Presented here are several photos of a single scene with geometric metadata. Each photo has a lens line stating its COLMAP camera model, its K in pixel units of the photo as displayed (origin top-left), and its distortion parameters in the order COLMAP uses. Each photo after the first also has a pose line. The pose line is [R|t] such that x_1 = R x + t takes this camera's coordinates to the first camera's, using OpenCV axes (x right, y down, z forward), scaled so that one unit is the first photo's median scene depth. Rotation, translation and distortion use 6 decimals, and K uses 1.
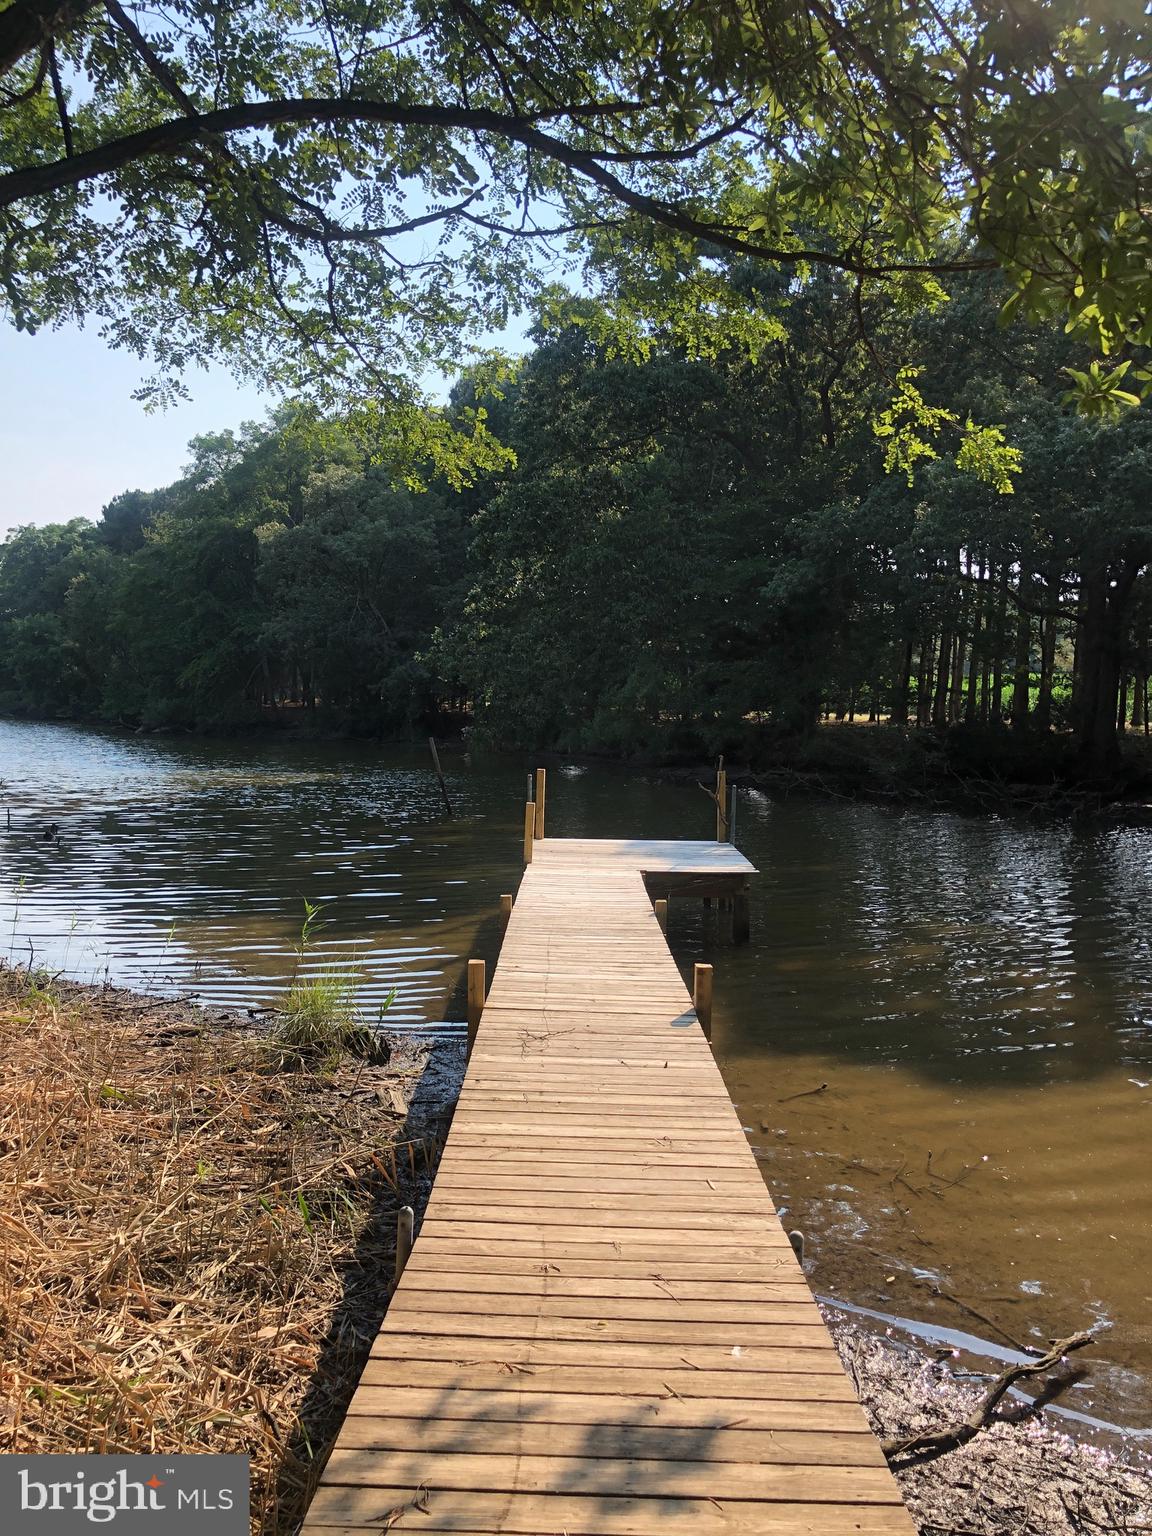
lens RADIAL K [[1271.4, 0, 585.8], [0, 1271.4, 761.2], [0, 0, 1]] dist [0.088201, -0.110243]
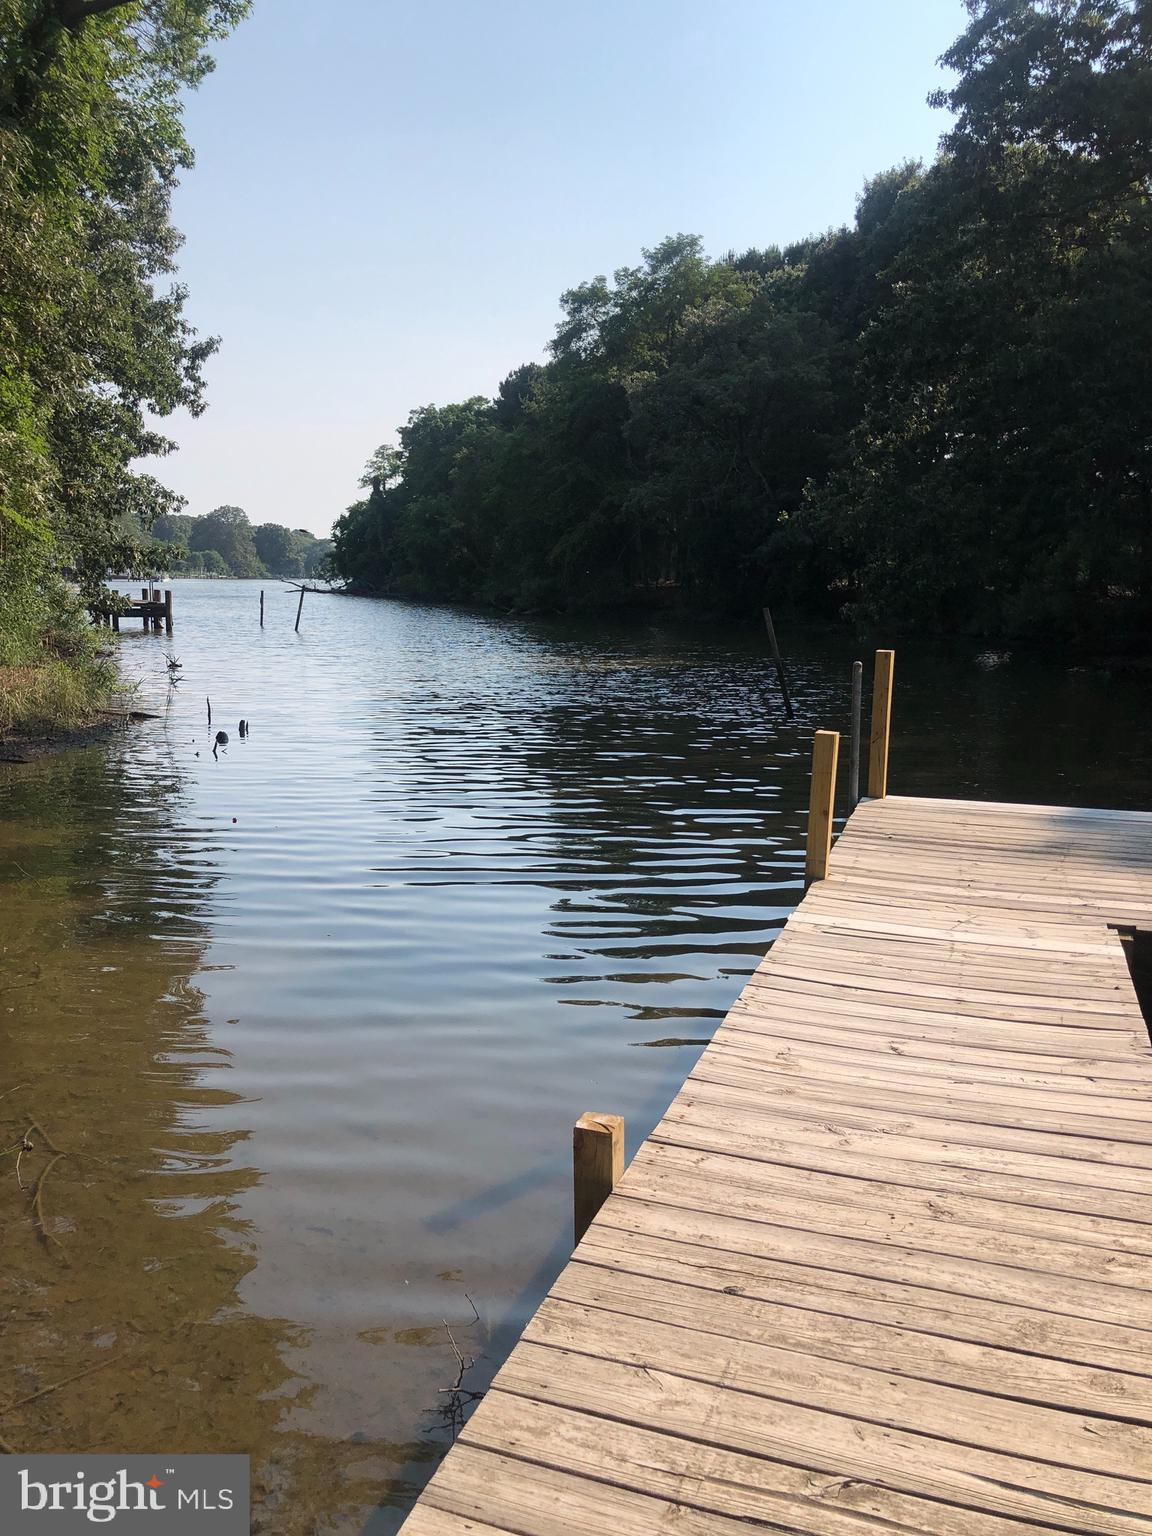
lens RADIAL K [[1271.4, 0, 585.8], [0, 1271.4, 761.2], [0, 0, 1]] dist [0.088201, -0.110243]
pose [[0.949412, 0.035955, -0.311969, 0.002078], [-0.008525, 0.996009, 0.088847, 0.001977], [0.313919, -0.081693, 0.945929, 0.118194]]
